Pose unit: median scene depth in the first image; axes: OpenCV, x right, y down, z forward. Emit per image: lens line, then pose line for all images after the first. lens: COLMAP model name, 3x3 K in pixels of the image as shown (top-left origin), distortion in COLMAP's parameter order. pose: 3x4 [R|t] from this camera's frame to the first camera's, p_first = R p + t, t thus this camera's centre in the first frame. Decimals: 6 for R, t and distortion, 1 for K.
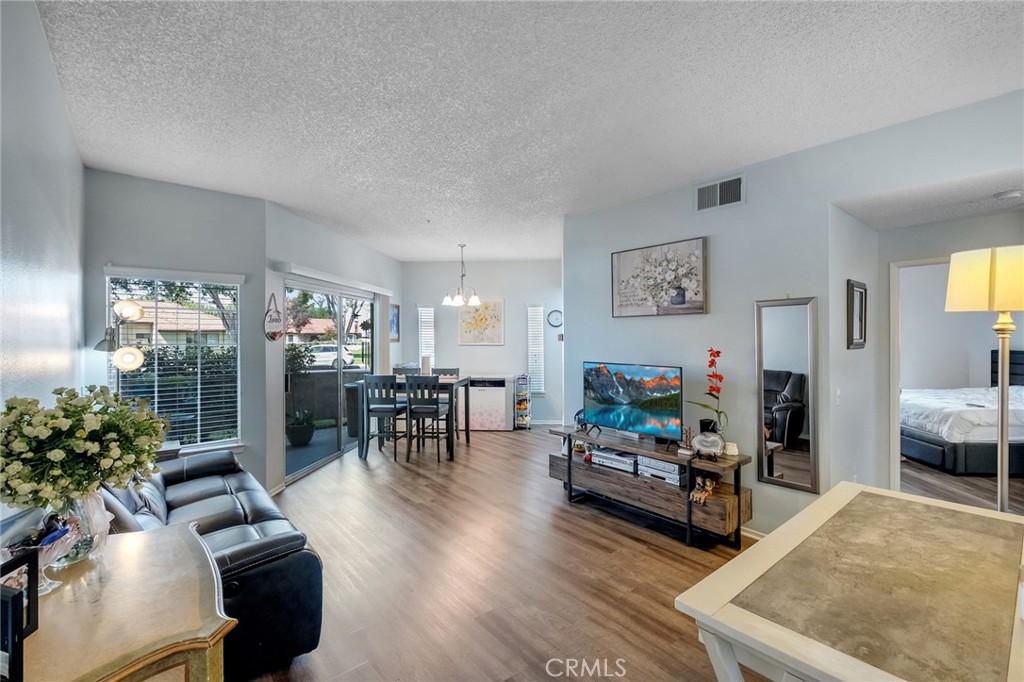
lens RADIAL K [[458.5, 0, 516.4], [0, 458.5, 340.4], [0, 0, 1]] dist [0.001787, 0.000058]
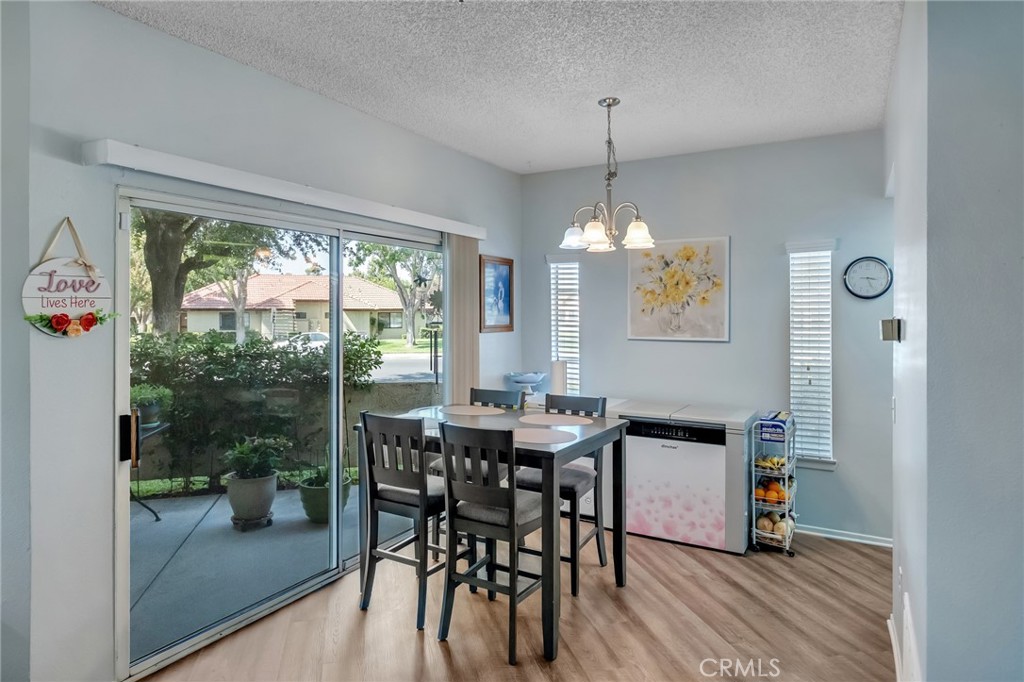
lens RADIAL K [[597.0, 0, 518.4], [0, 597.0, 319.4], [0, 0, 1]] dist [0.004075, 0.005085]
pose [[0.910368, 0.004475, -0.413776, 0.027335], [-0.005713, 0.999982, -0.001755, -0.009301], [0.413761, 0.003962, 0.910377, 0.422458]]
